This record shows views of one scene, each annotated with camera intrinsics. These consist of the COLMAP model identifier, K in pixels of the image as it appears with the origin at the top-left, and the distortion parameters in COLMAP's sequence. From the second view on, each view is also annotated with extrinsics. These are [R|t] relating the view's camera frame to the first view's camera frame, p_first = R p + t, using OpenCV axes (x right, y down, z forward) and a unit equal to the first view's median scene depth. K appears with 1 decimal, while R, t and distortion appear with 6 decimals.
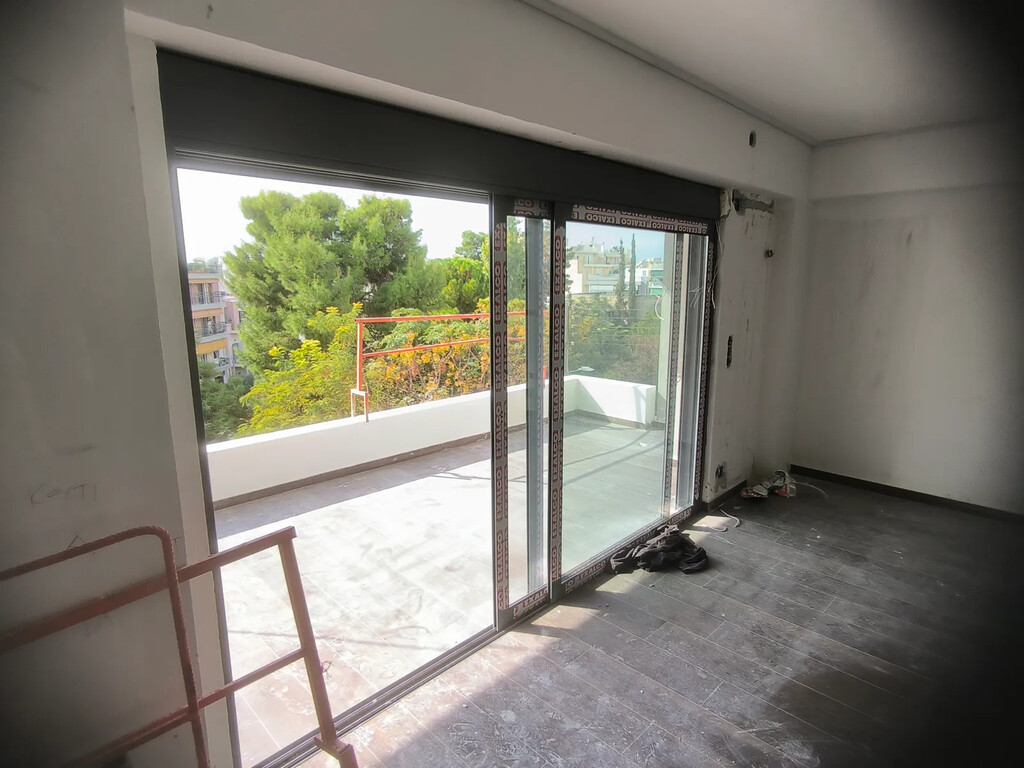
lens RADIAL K [[569.6, 0, 516.1], [0, 569.6, 385.9], [0, 0, 1]] dist [-0.027360, 0.009710]
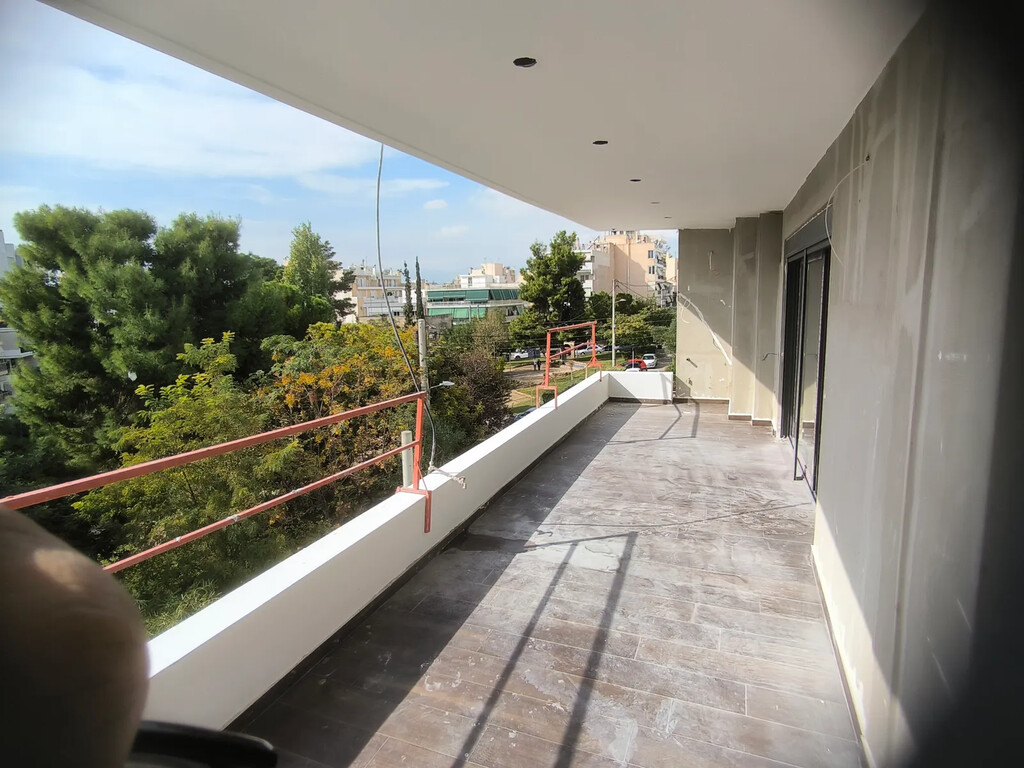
lens RADIAL K [[569.6, 0, 510.4], [0, 569.6, 385.0], [0, 0, 1]] dist [-0.027360, 0.009710]
pose [[0.916152, -0.086450, 0.391398, -0.184122], [0.101467, 0.994679, -0.017807, 0.004329], [-0.387776, 0.056028, 0.920049, -0.031758]]
